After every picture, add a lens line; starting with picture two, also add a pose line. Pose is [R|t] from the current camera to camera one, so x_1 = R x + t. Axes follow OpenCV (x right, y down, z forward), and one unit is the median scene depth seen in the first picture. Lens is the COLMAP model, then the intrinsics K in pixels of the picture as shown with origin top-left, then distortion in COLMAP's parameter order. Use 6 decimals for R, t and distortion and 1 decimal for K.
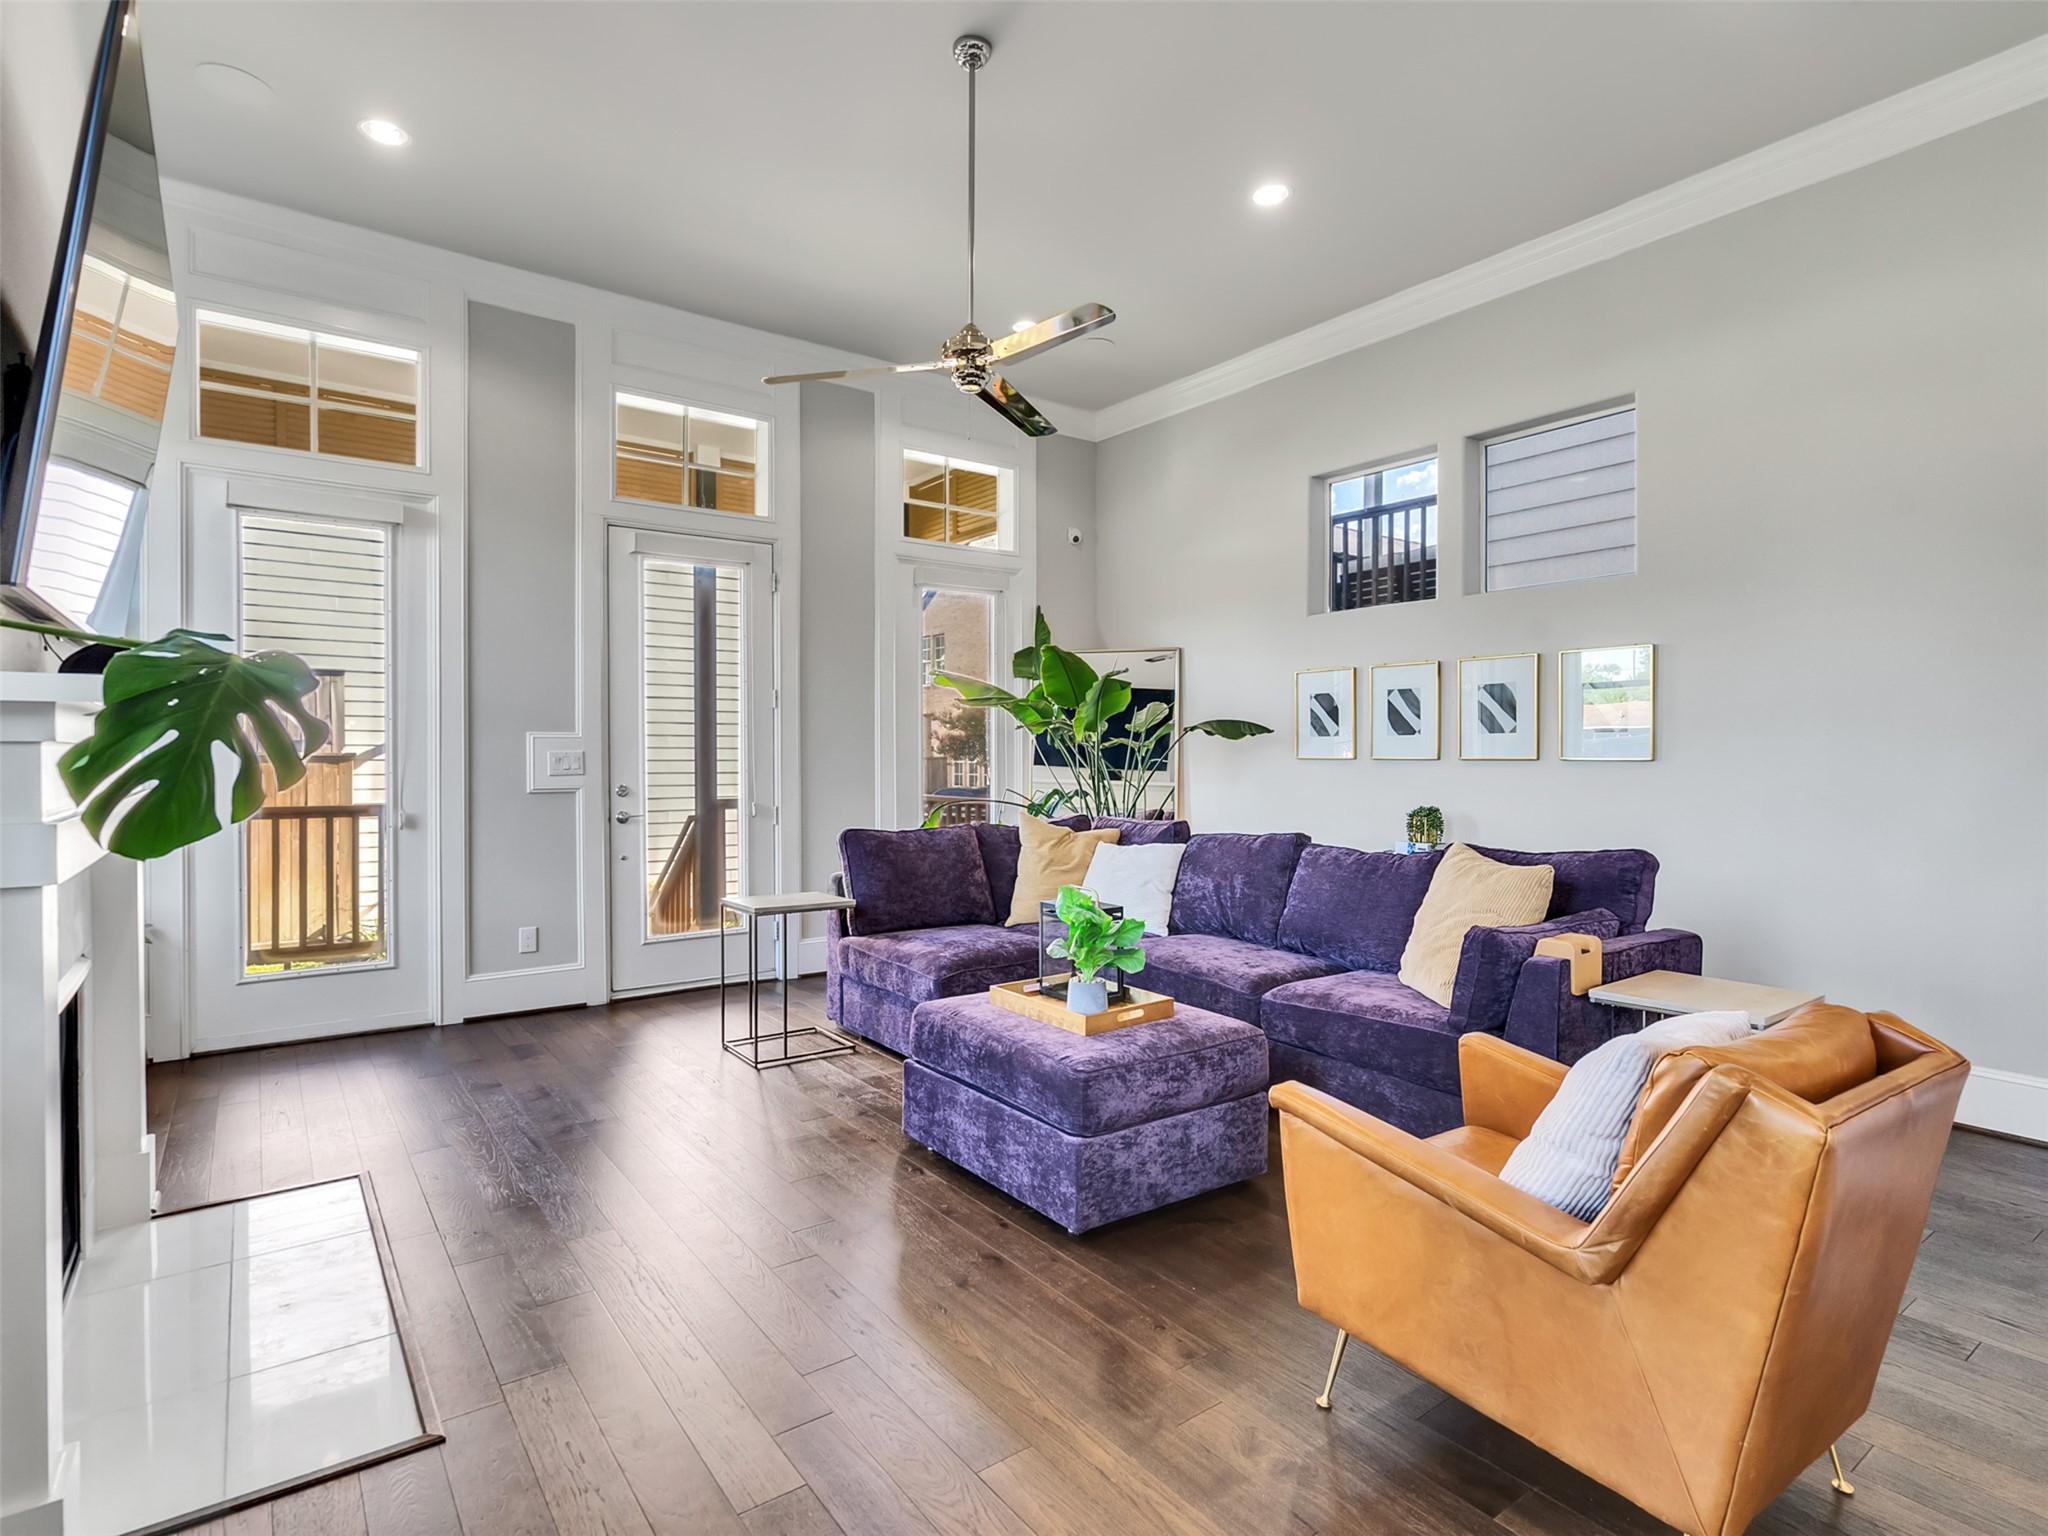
lens RADIAL K [[1048.1, 0, 1004.3], [0, 1048.1, 765.3], [0, 0, 1]] dist [-0.010760, 0.006361]
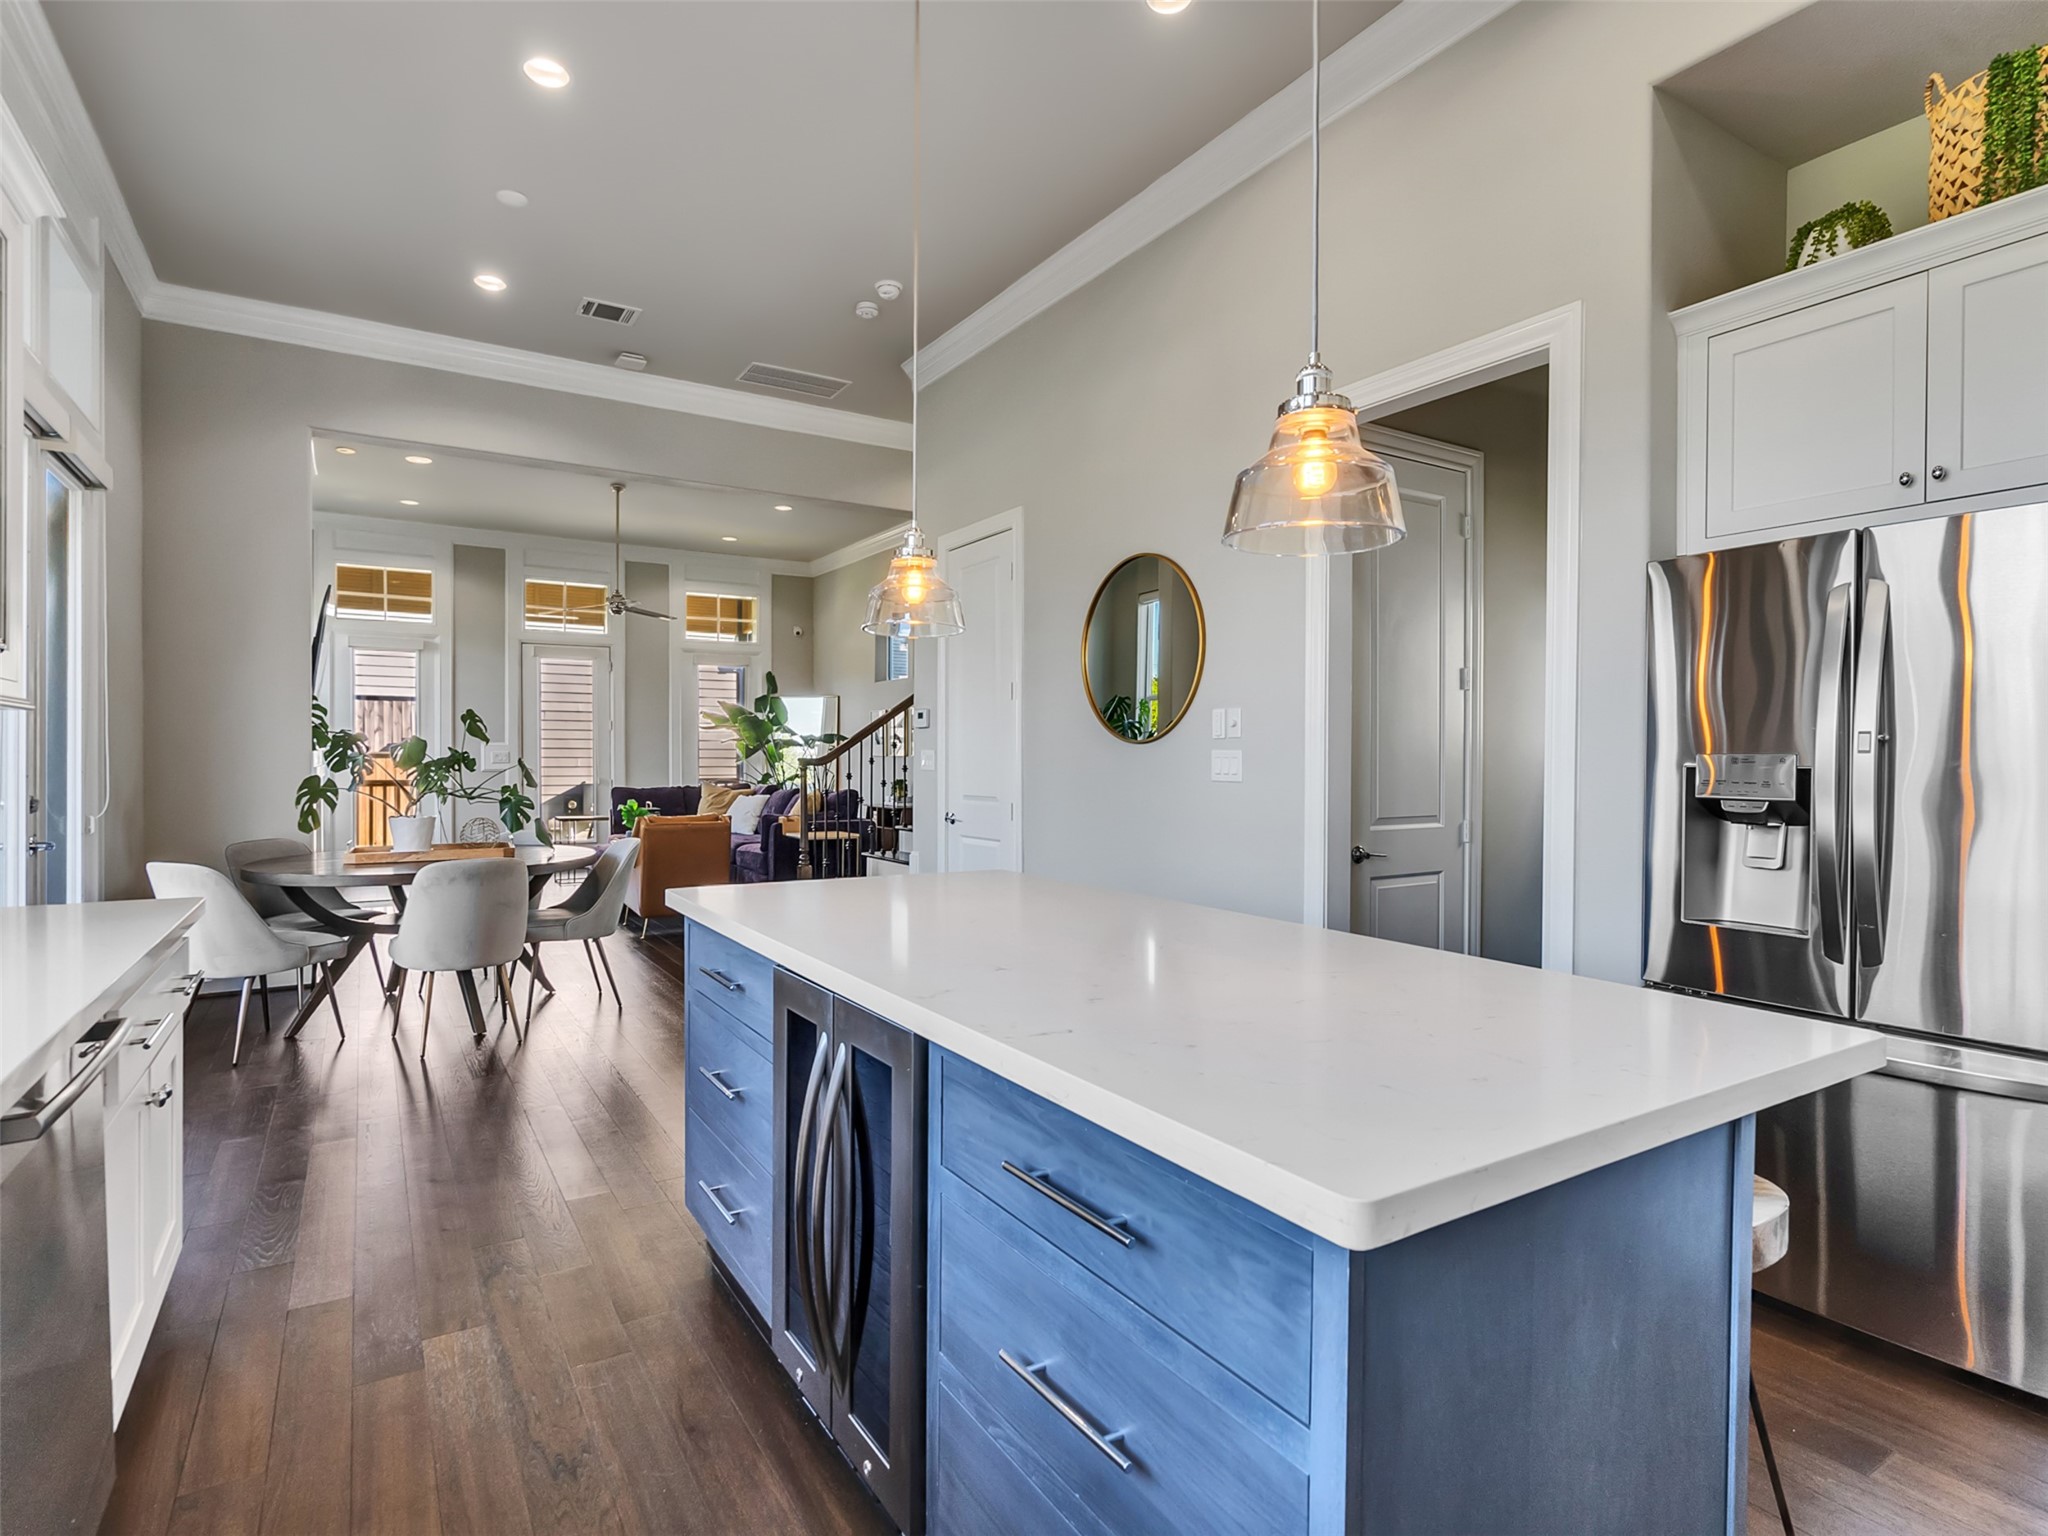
lens RADIAL K [[1048.1, 0, 1007.8], [0, 1048.1, 764.8], [0, 0, 1]] dist [-0.010760, 0.006361]
pose [[0.997321, 0.003543, -0.073069, 0.801752], [-0.003503, 0.999994, 0.000674, 0.009555], [0.073071, -0.000416, 0.997327, -1.092877]]
